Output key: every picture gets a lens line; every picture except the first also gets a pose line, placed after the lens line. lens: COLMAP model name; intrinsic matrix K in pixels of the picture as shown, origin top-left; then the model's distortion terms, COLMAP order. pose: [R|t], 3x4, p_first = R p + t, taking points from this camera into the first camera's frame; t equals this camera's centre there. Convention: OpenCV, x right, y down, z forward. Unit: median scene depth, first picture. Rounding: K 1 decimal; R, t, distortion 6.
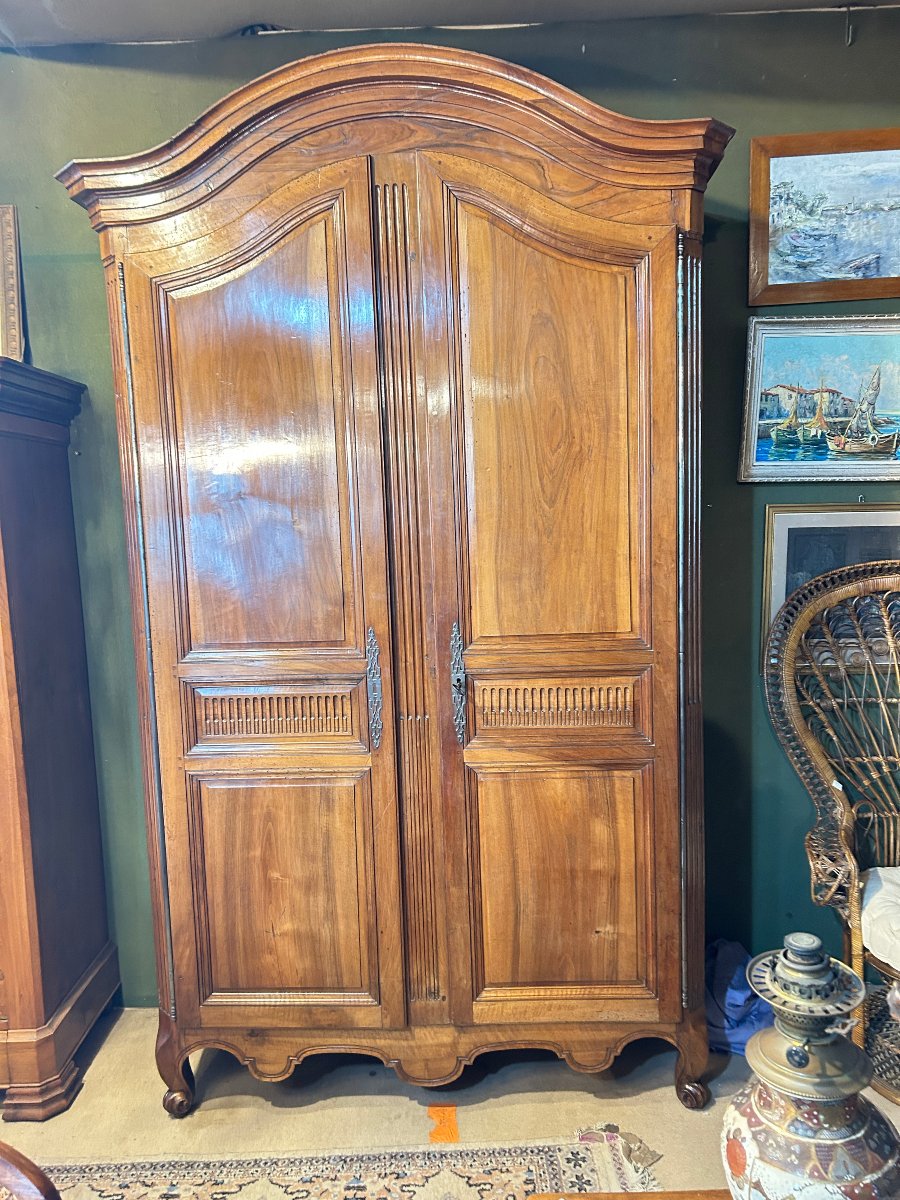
lens RADIAL K [[906.5, 0, 451.4], [0, 906.5, 598.5], [0, 0, 1]] dist [0.050350, -0.051974]
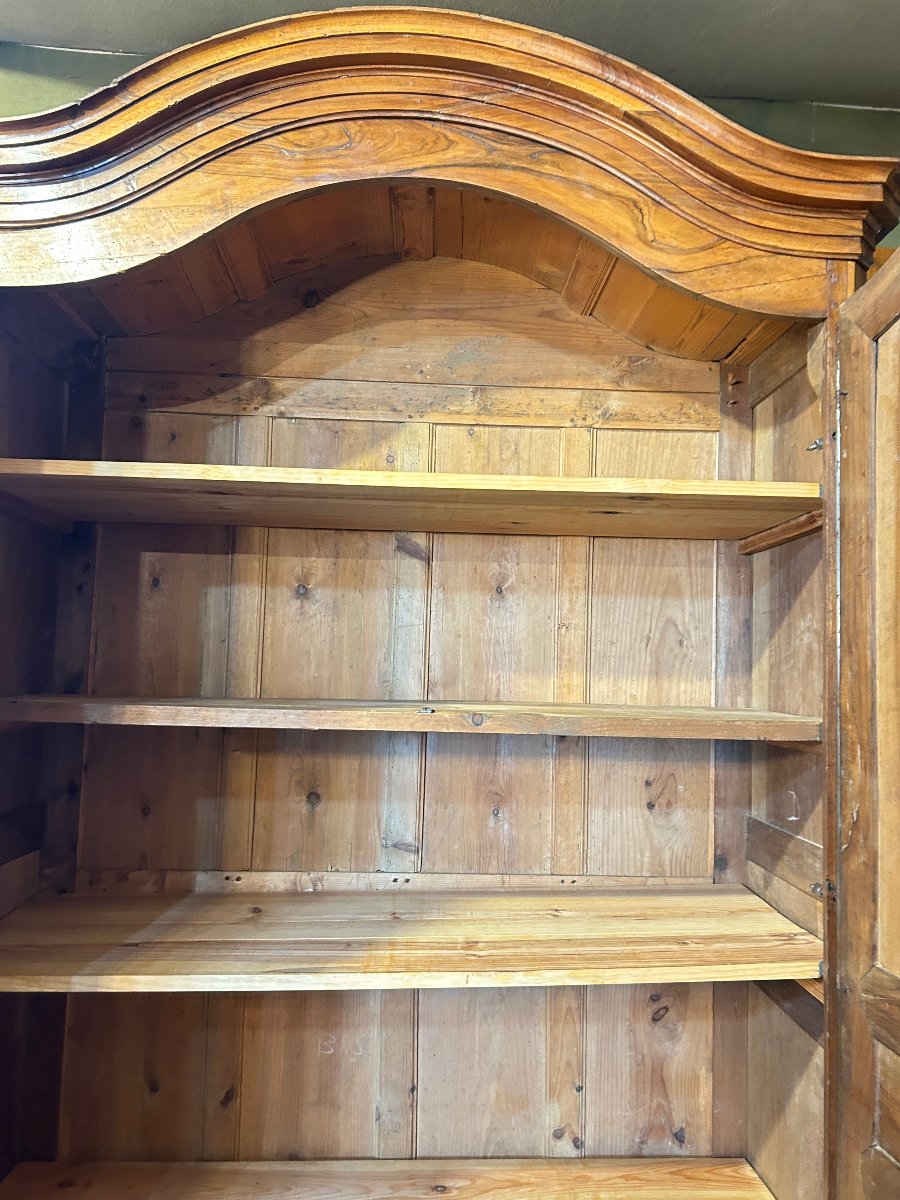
lens RADIAL K [[906.5, 0, 454.8], [0, 906.5, 597.8], [0, 0, 1]] dist [0.050350, -0.051974]
pose [[0.993861, 0.071535, 0.084396, -0.067926], [-0.055053, 0.981460, -0.183589, -0.056431], [-0.095964, 0.177816, 0.979373, 0.377300]]
